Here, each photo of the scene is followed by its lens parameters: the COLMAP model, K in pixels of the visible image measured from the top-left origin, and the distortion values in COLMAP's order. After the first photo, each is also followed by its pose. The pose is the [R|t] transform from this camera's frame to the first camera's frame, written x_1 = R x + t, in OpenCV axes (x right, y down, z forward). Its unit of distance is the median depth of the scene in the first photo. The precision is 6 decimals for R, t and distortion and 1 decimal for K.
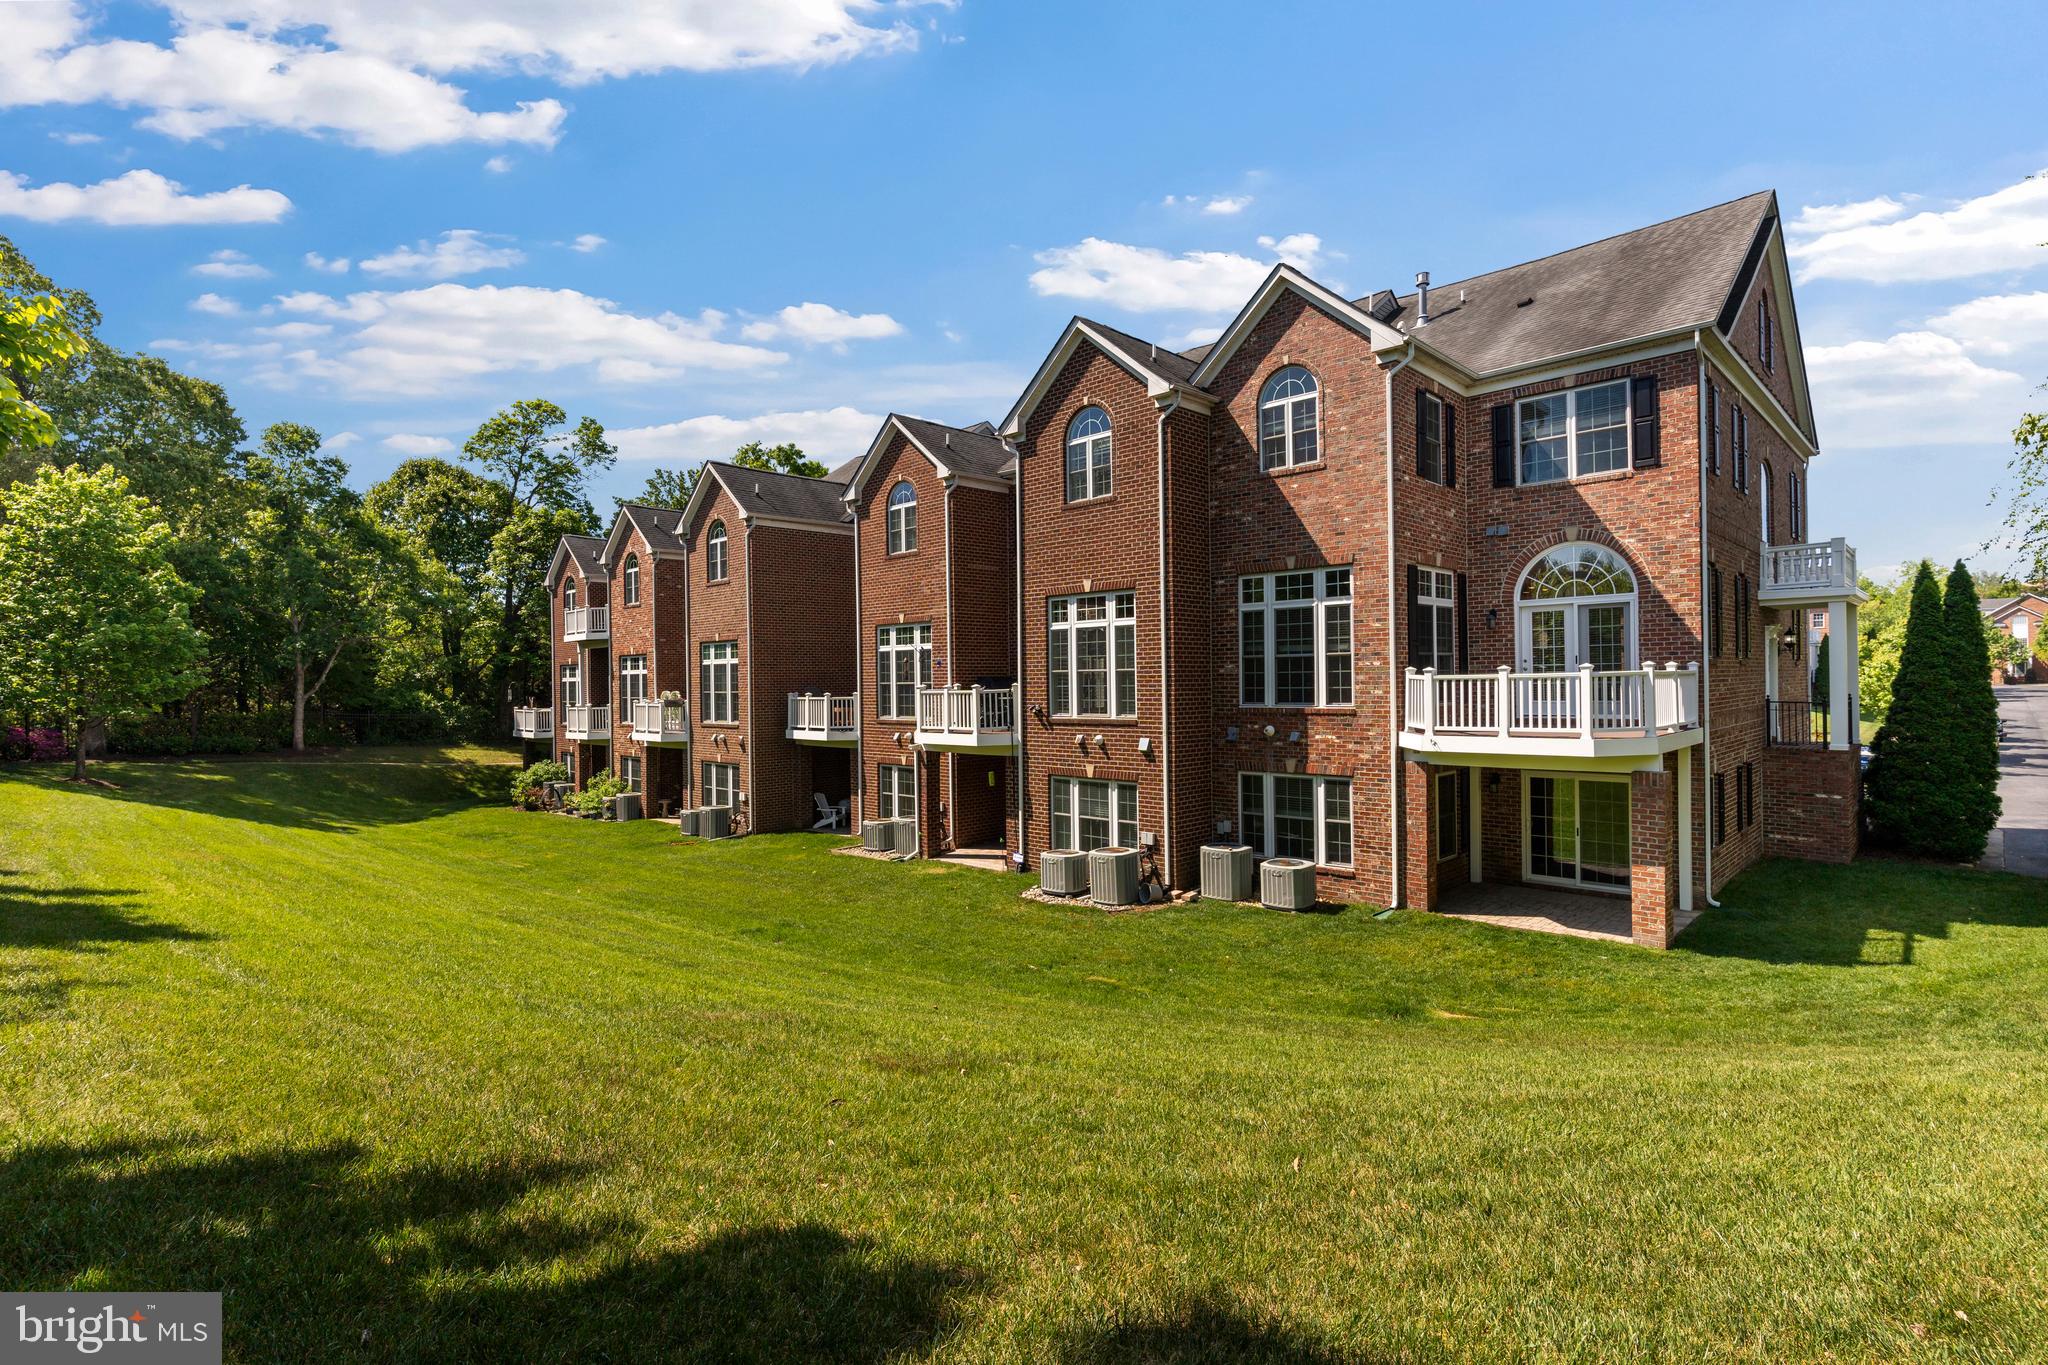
lens RADIAL K [[987.3, 0, 1024.0], [0, 987.3, 682.5], [0, 0, 1]] dist [0.003236, 0.000426]
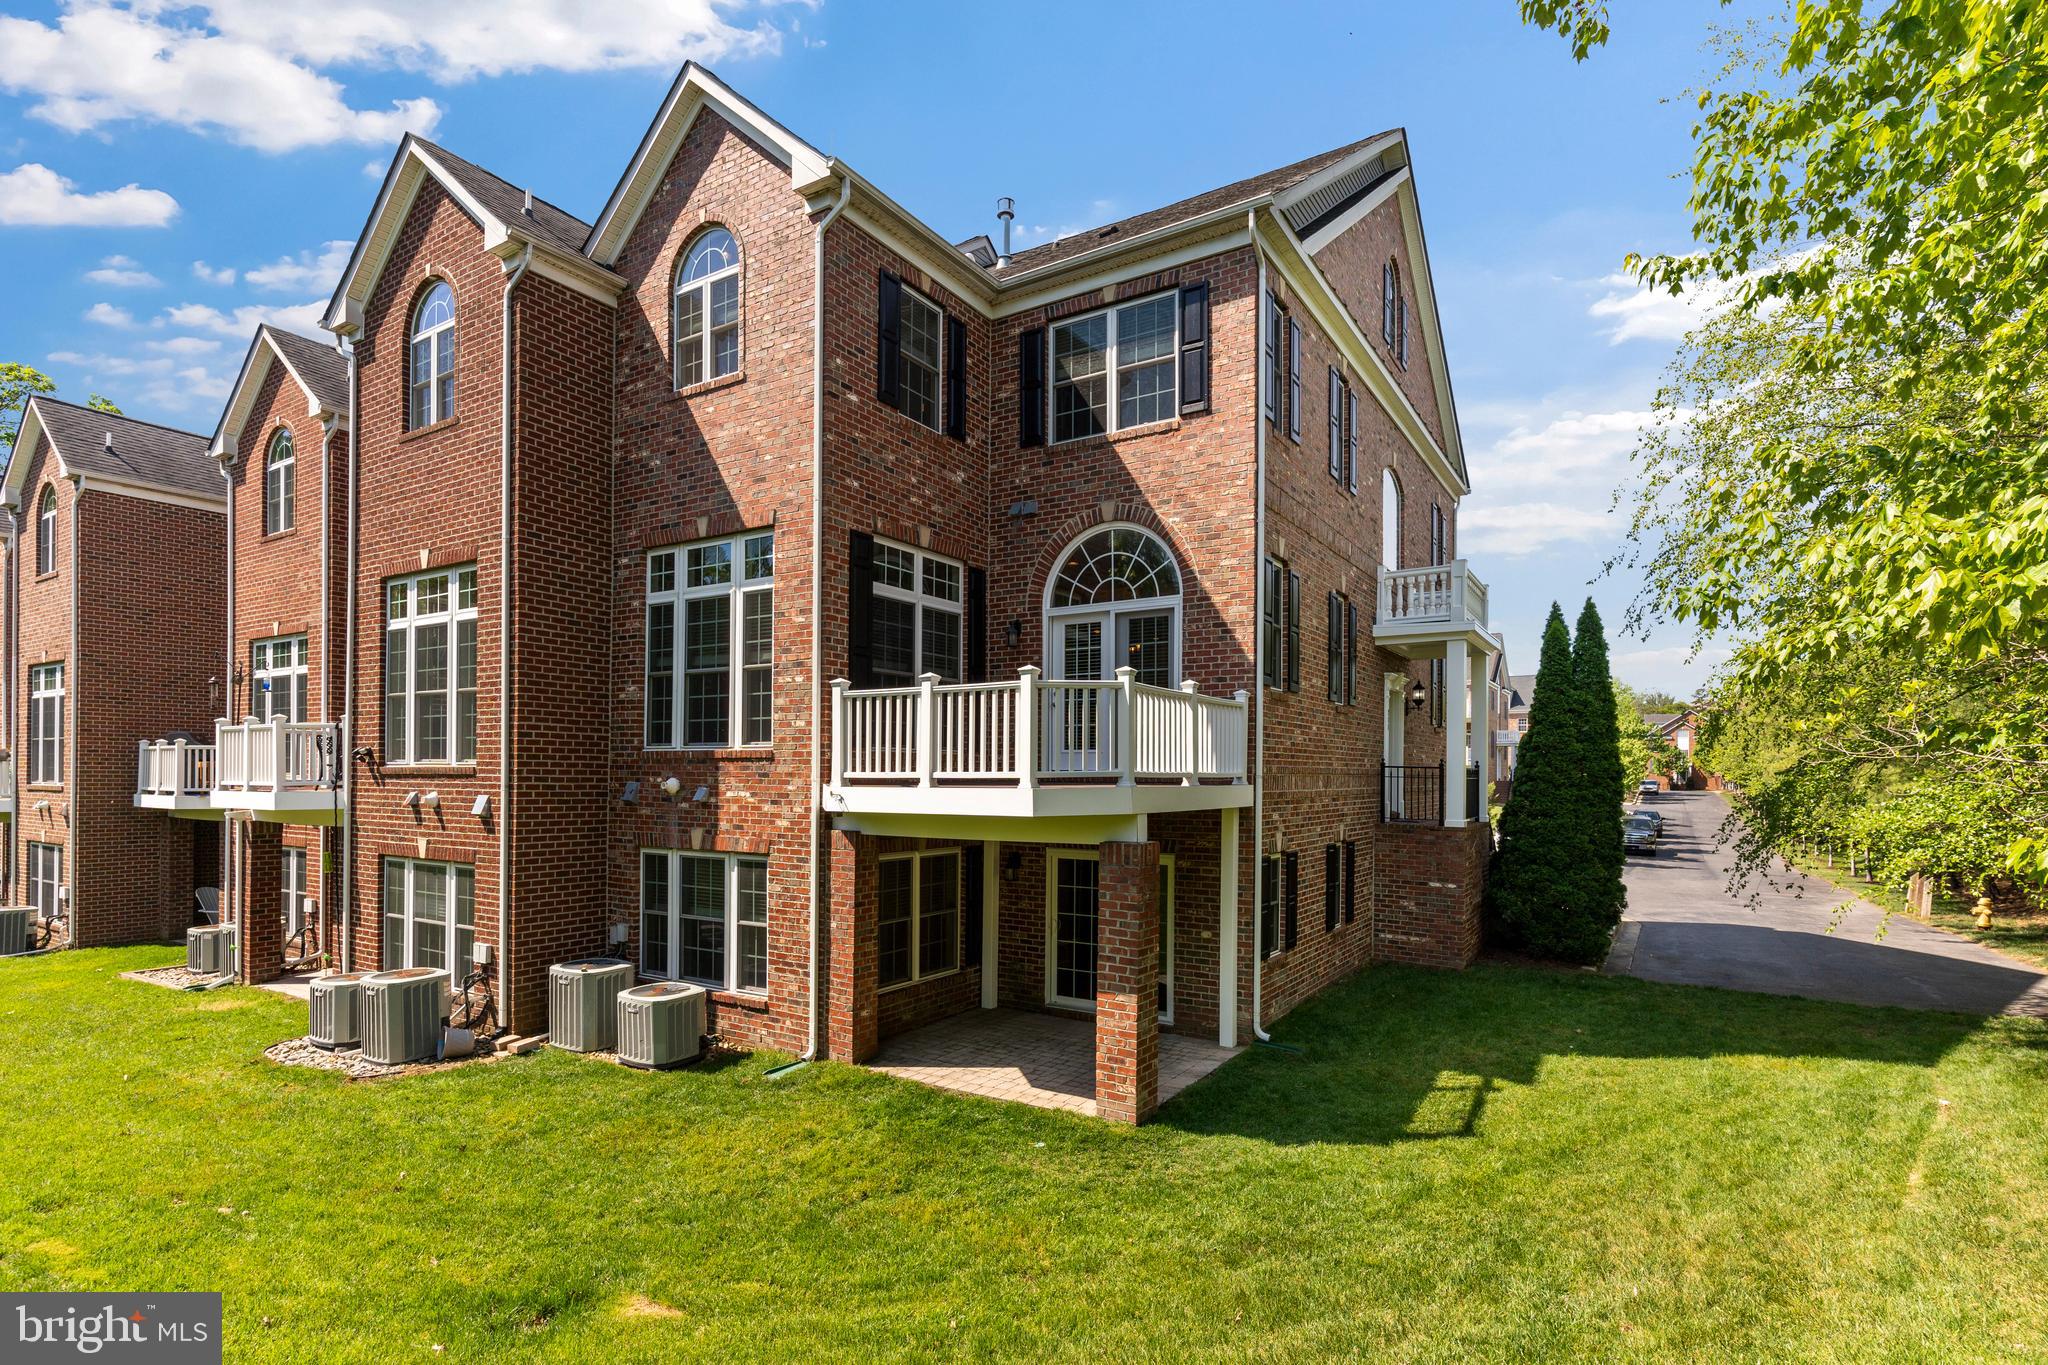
lens RADIAL K [[1005.2, 0, 1037.8], [0, 1005.2, 776.0], [0, 0, 1]] dist [0.000842, 0.000416]
pose [[0.976633, 0.021465, 0.213841, 0.346376], [-0.020959, 0.999770, -0.004634, 0.041010], [-0.213891, 0.000043, 0.976857, 0.303597]]
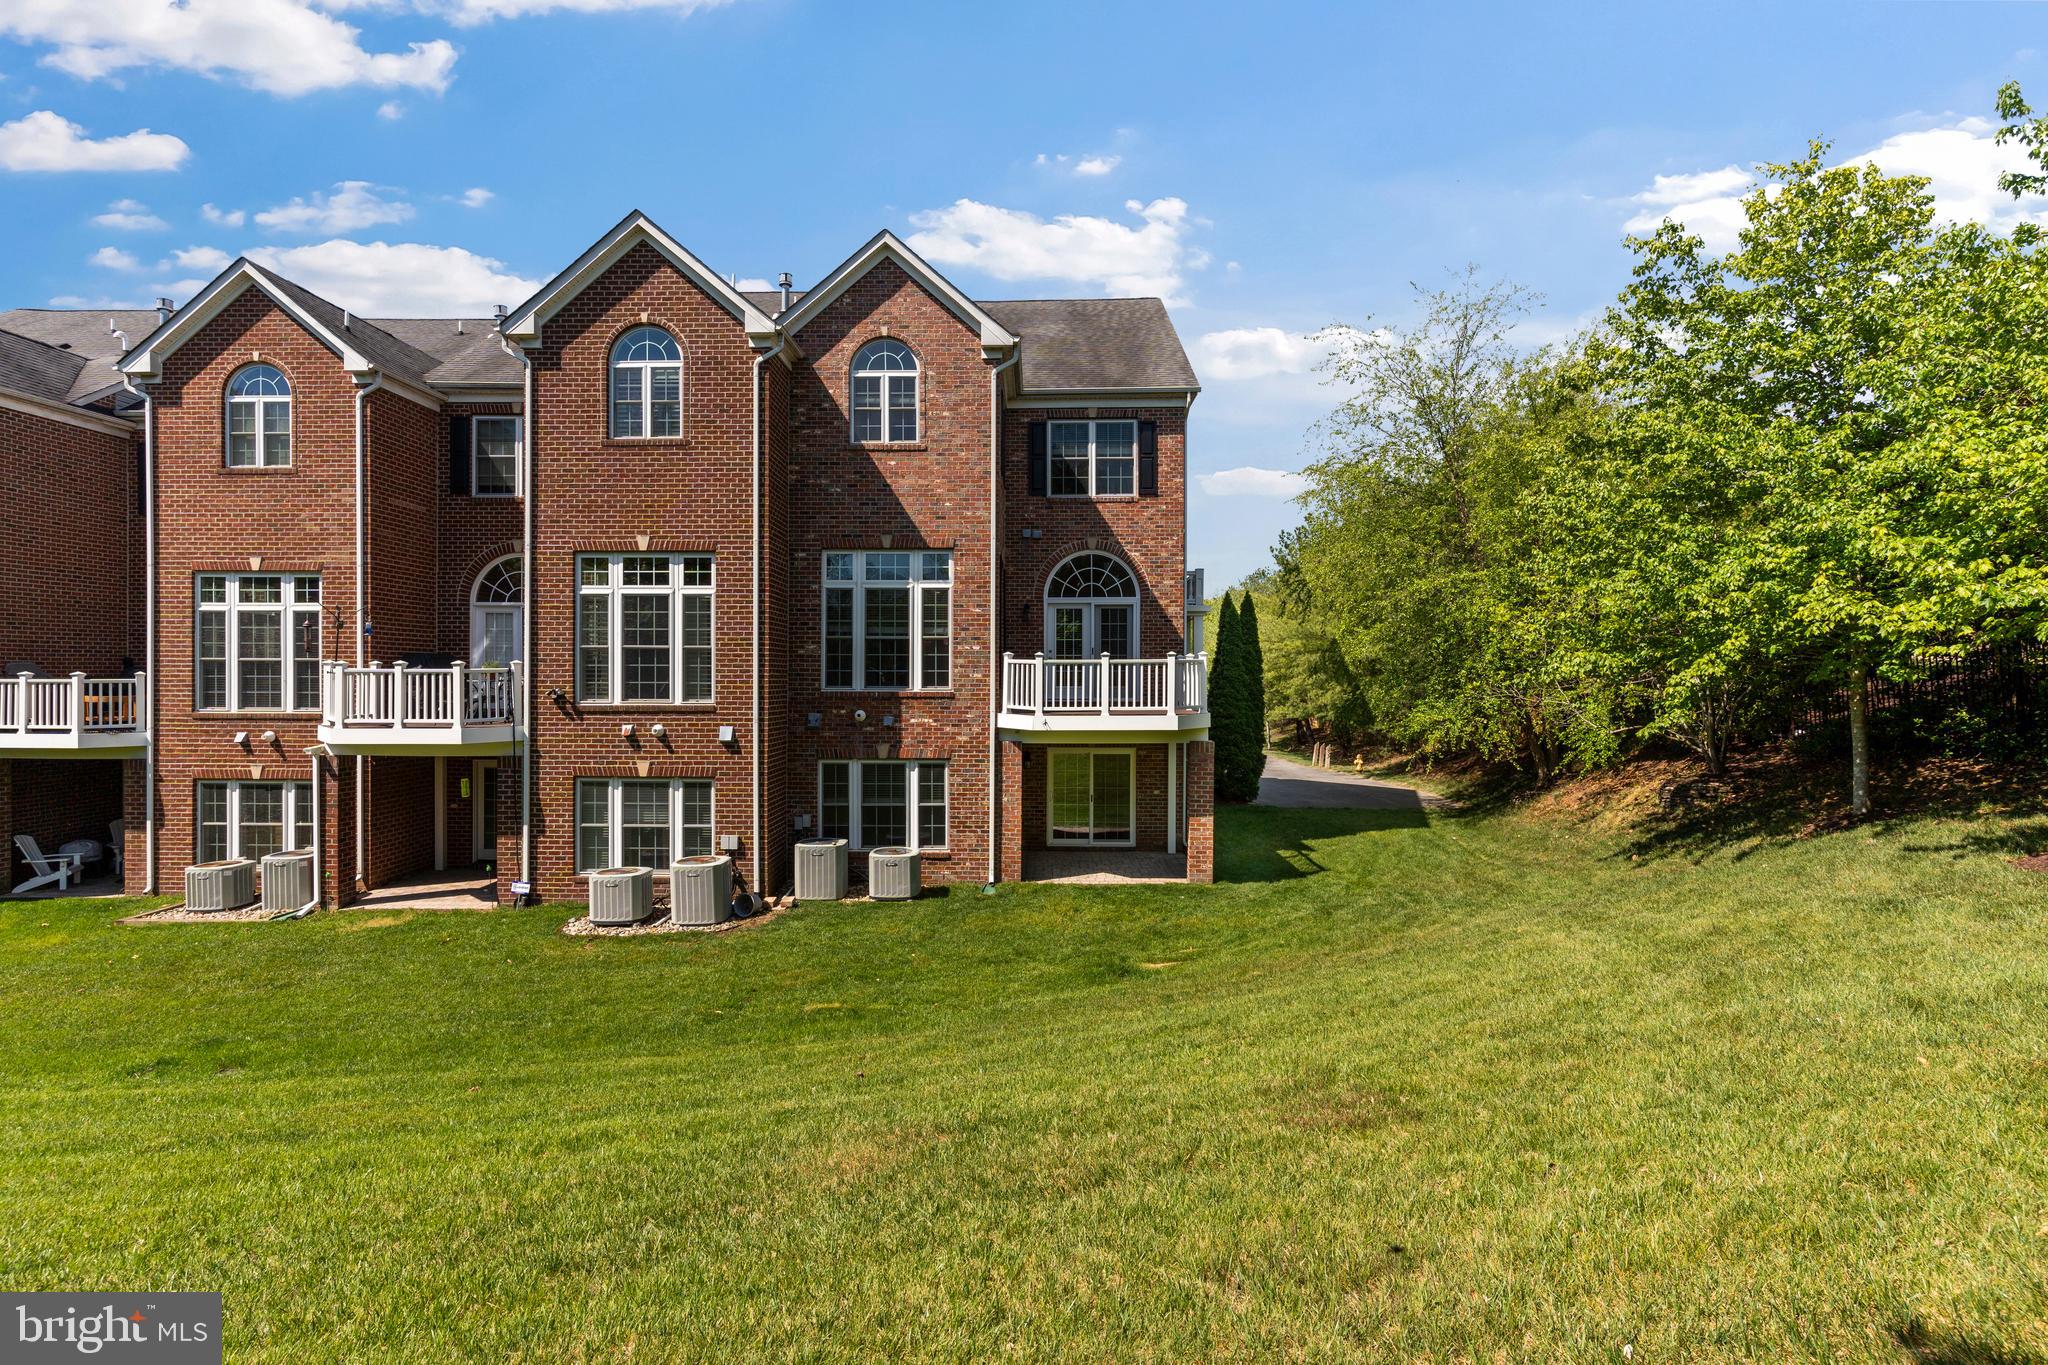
lens RADIAL K [[971.7, 0, 1024.0], [0, 971.7, 682.5], [0, 0, 1]] dist [0.001258, 0.000253]
pose [[0.726631, 0.010696, 0.686945, -0.283856], [-0.011860, 0.999925, -0.003024, 0.018129], [-0.686926, -0.005950, 0.726703, 0.213207]]
